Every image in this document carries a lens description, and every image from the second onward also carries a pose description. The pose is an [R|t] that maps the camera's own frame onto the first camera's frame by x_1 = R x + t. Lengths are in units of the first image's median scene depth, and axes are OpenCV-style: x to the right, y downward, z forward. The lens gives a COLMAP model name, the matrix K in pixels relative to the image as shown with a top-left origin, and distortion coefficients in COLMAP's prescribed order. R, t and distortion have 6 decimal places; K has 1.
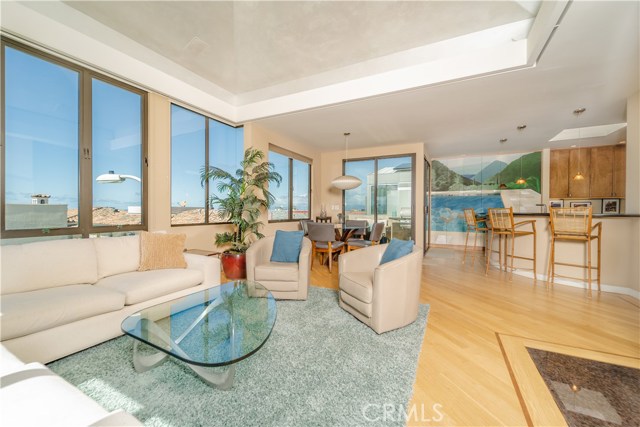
lens RADIAL K [[254.7, 0, 319.9], [0, 254.7, 213.1], [0, 0, 1]] dist [-0.001199, -0.000321]
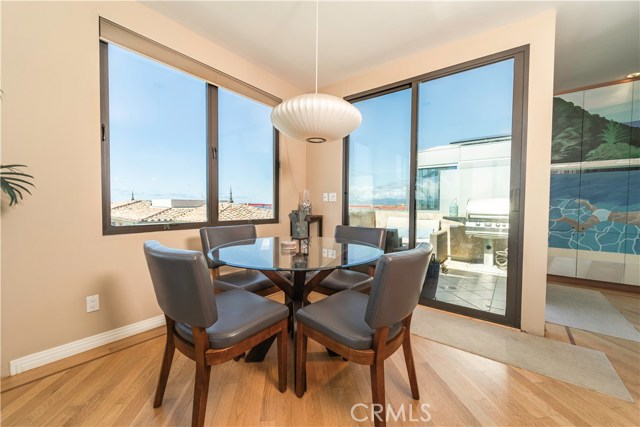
lens RADIAL K [[254.7, 0, 319.9], [0, 254.7, 213.1], [0, 0, 1]] dist [-0.001199, -0.000321]
pose [[0.983741, 0.009696, -0.179330, 0.133680], [-0.005734, 0.999728, 0.022602, -0.002083], [0.179500, -0.021206, 0.983529, 0.516074]]
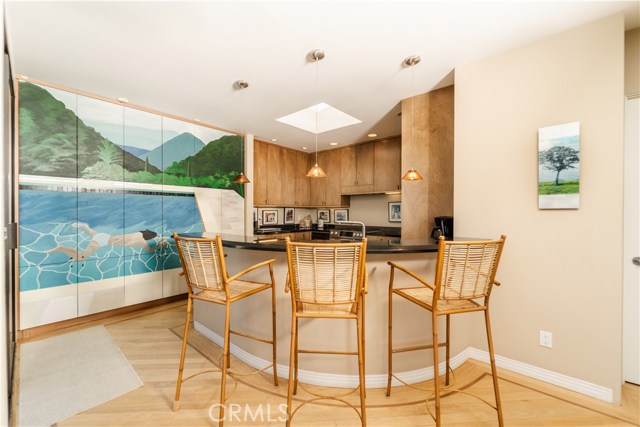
lens RADIAL K [[254.7, 0, 319.9], [0, 254.7, 213.1], [0, 0, 1]] dist [-0.001199, -0.000321]
pose [[0.232103, -0.008798, 0.972651, 0.234810], [0.011380, 0.999915, 0.006329, -0.035892], [-0.972625, 0.009600, 0.232183, 0.618092]]
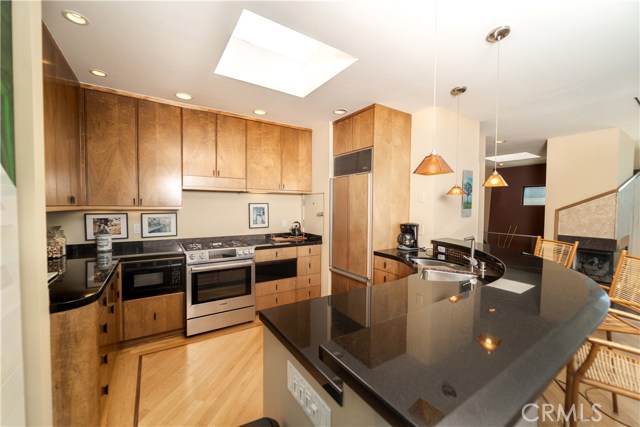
lens RADIAL K [[254.7, 0, 319.9], [0, 254.7, 213.1], [0, 0, 1]] dist [-0.001199, -0.000321]
pose [[-0.871645, -0.025391, 0.489479, 0.547445], [-0.005350, 0.999091, 0.042300, -0.061059], [-0.490108, 0.034252, -0.870988, 0.981556]]
